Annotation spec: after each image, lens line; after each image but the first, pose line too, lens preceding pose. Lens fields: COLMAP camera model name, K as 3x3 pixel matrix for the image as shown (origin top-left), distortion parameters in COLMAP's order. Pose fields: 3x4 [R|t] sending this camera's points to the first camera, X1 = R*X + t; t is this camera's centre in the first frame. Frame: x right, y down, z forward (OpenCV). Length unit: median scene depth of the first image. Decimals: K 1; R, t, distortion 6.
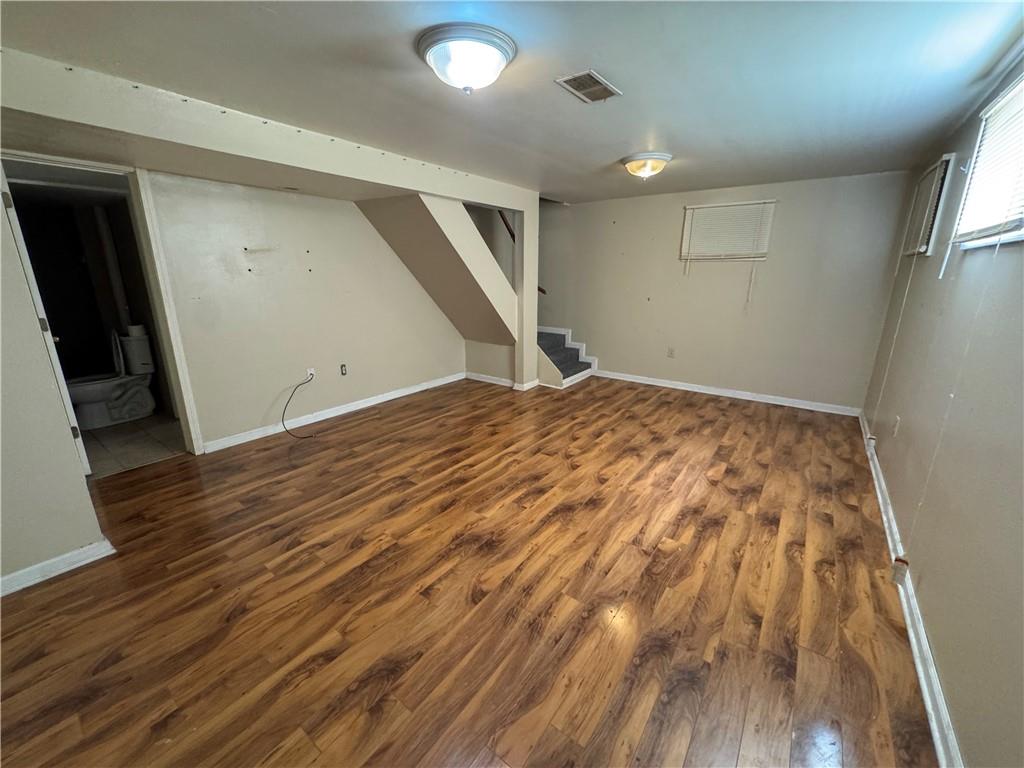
lens RADIAL K [[411.9, 0, 511.0], [0, 411.9, 383.2], [0, 0, 1]] dist [-0.001985, 0.000265]
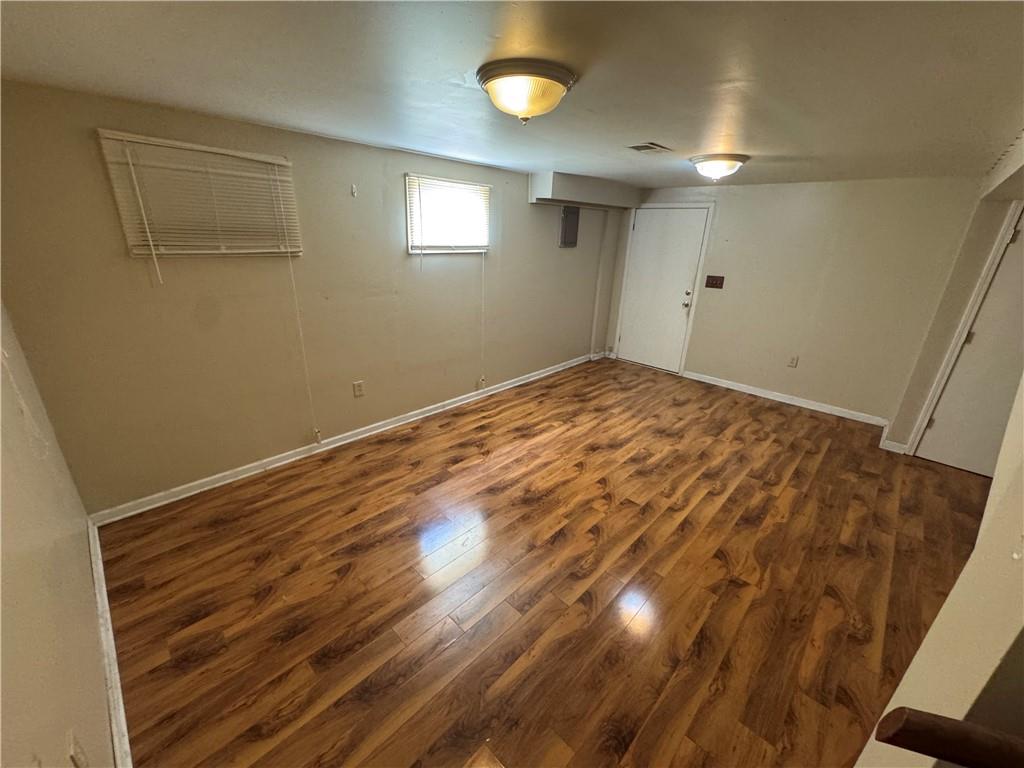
lens RADIAL K [[411.9, 0, 511.0], [0, 411.9, 383.2], [0, 0, 1]] dist [-0.001985, 0.000265]
pose [[-0.990453, -0.080458, 0.111932, 0.313691], [-0.000091, 0.812373, 0.583139, -0.634112], [-0.137849, 0.577562, -0.804624, 1.888401]]
